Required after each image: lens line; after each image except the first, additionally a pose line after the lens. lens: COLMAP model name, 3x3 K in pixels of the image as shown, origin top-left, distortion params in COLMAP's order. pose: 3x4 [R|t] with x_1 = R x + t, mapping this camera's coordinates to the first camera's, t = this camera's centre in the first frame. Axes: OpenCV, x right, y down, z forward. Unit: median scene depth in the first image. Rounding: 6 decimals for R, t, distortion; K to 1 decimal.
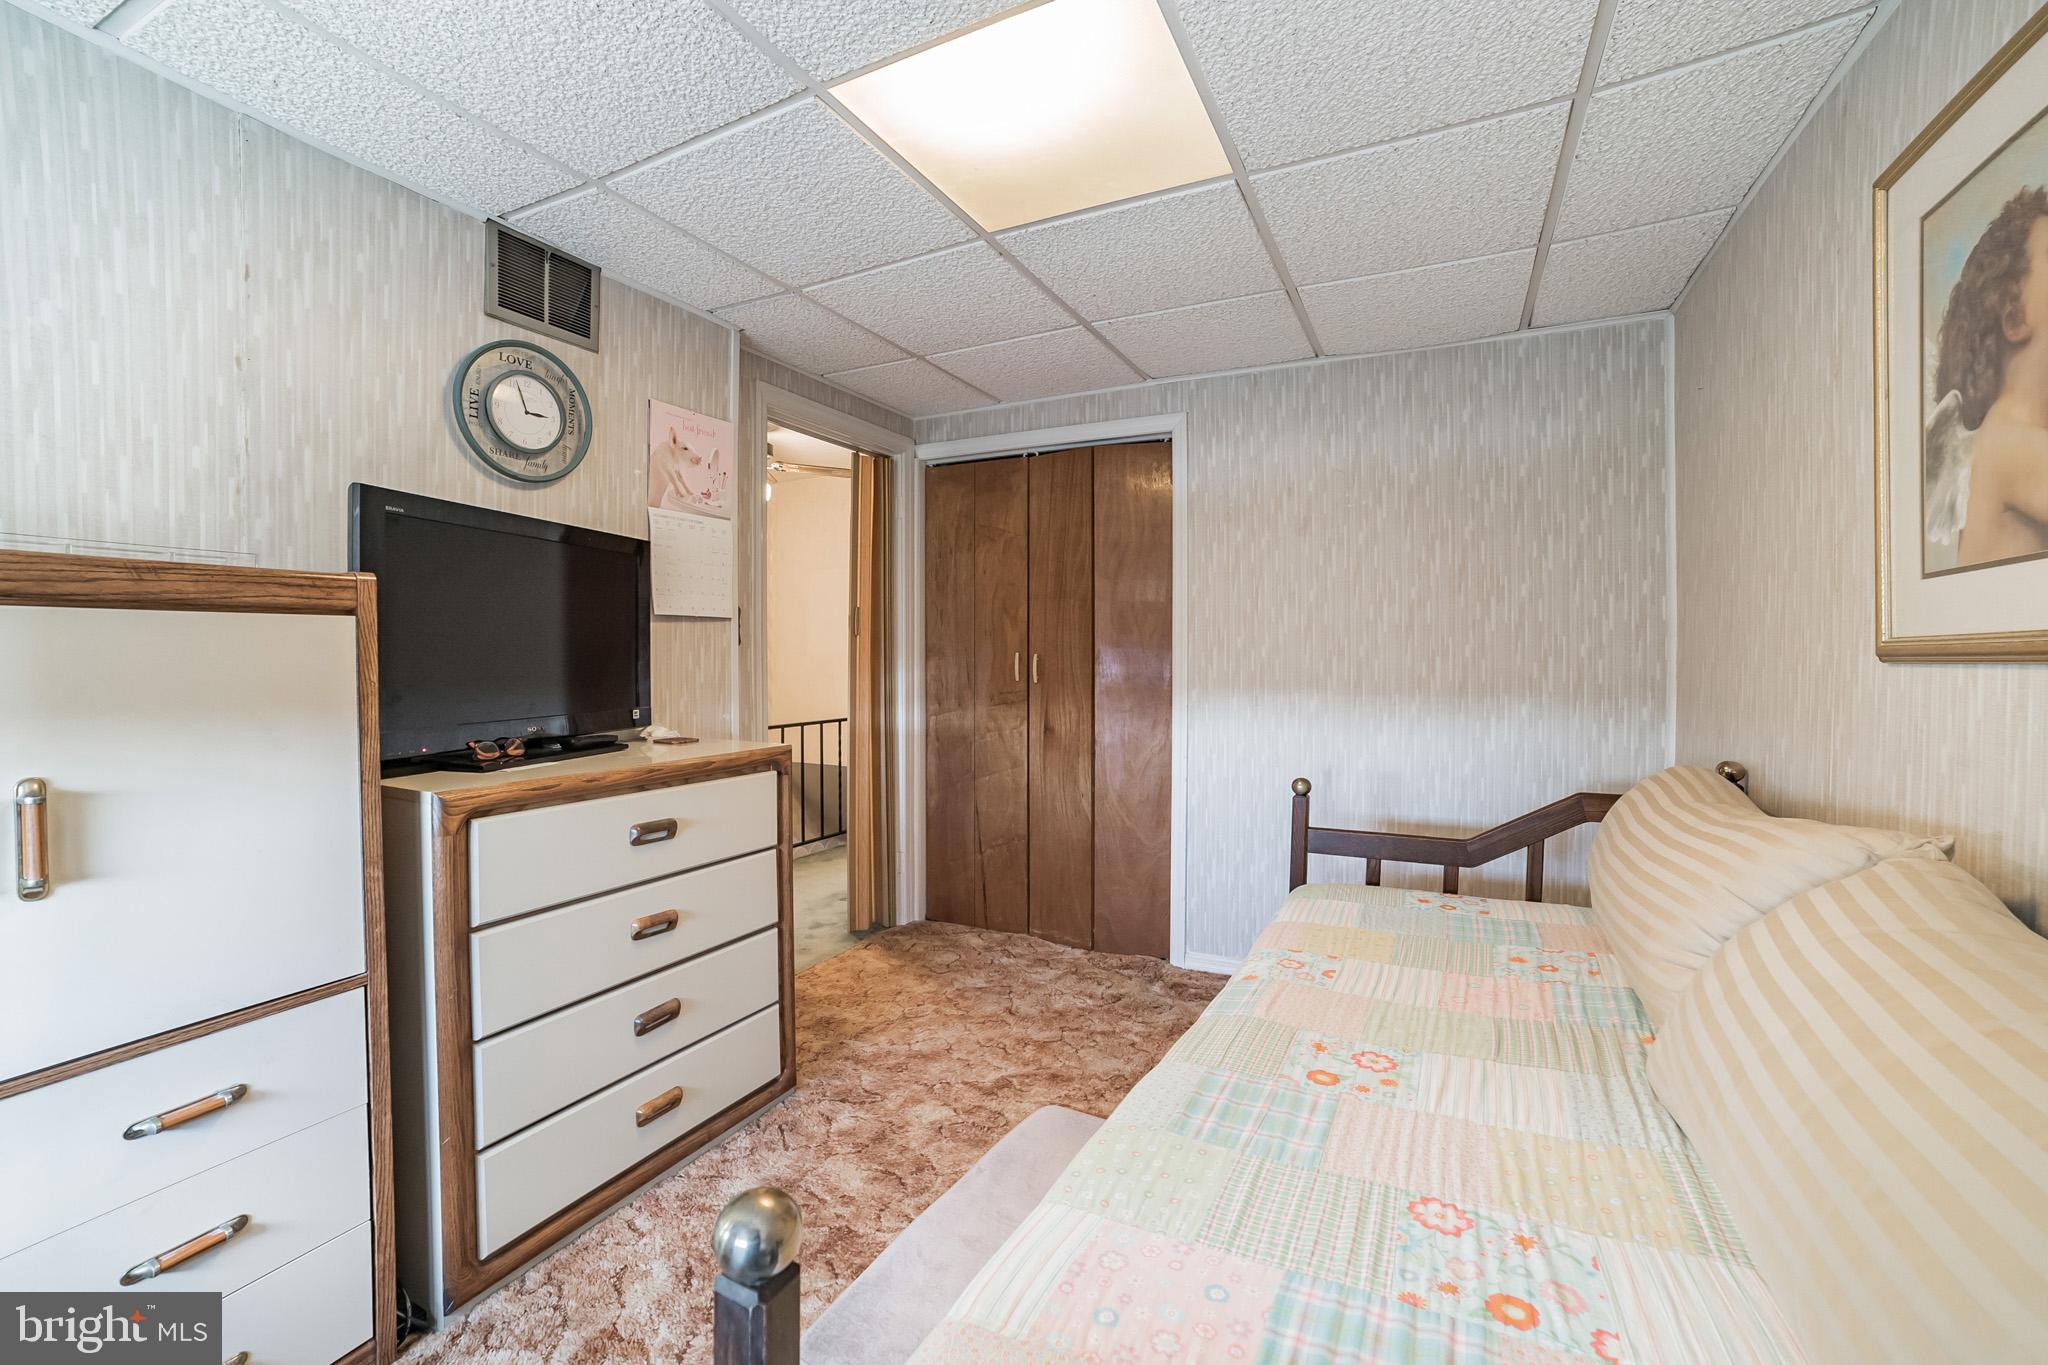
lens RADIAL K [[831.2, 0, 1024.0], [0, 831.2, 682.5], [0, 0, 1]] dist [-0.035352, -0.000011]
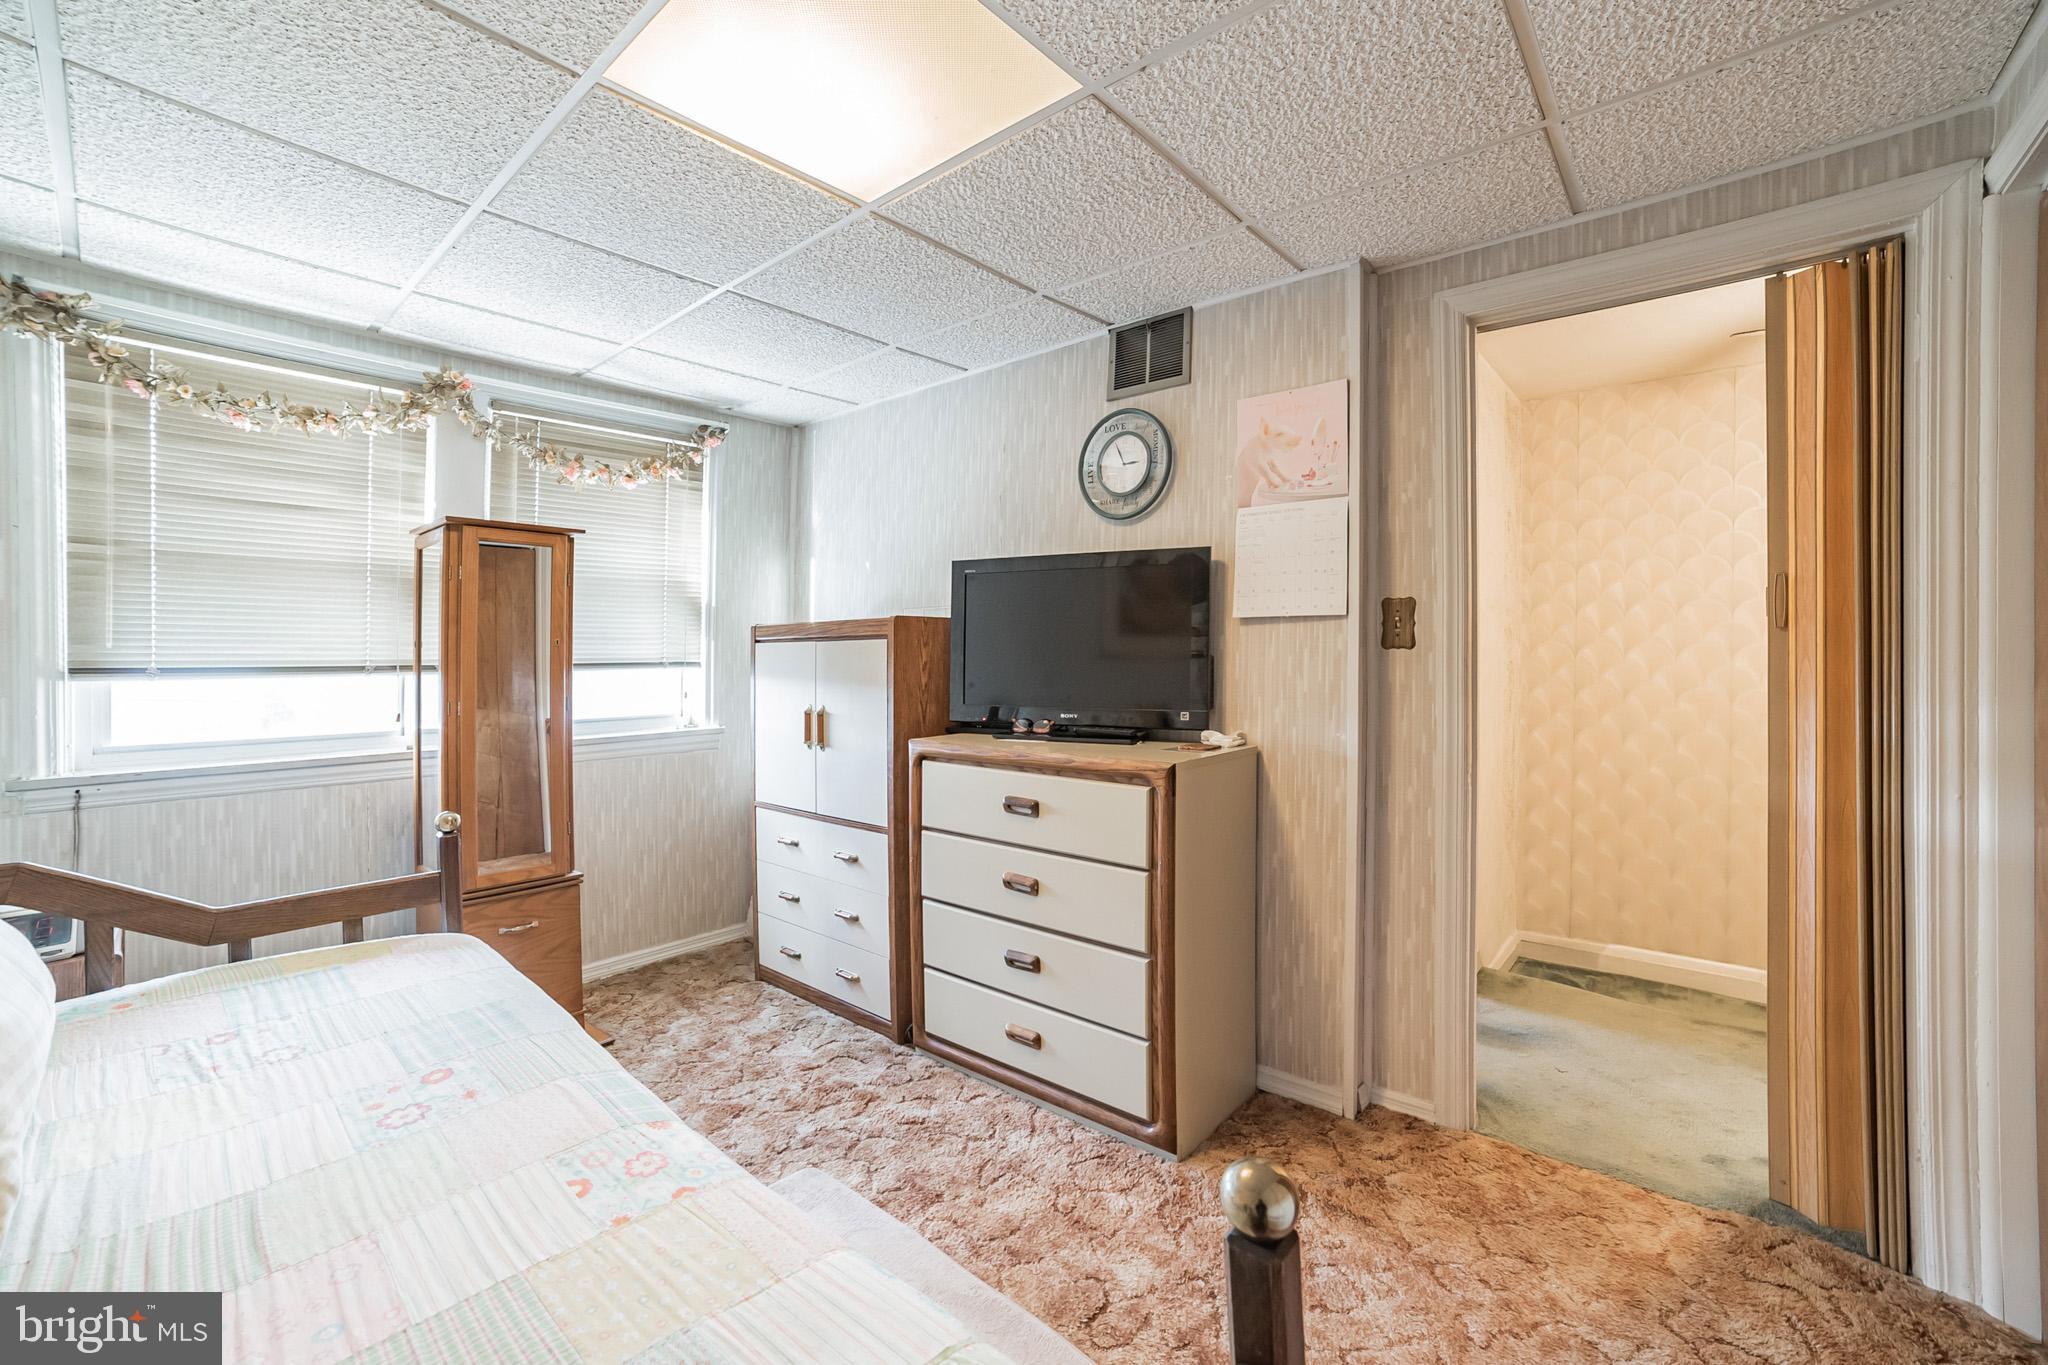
lens RADIAL K [[885.7, 0, 1021.6], [0, 885.7, 662.4], [0, 0, 1]] dist [-0.113408, 0.038416]
pose [[-0.248113, 0.004925, -0.968719, 0.700325], [-0.037218, 0.999200, 0.014612, -0.042276], [0.968016, 0.039679, -0.247731, 1.151210]]
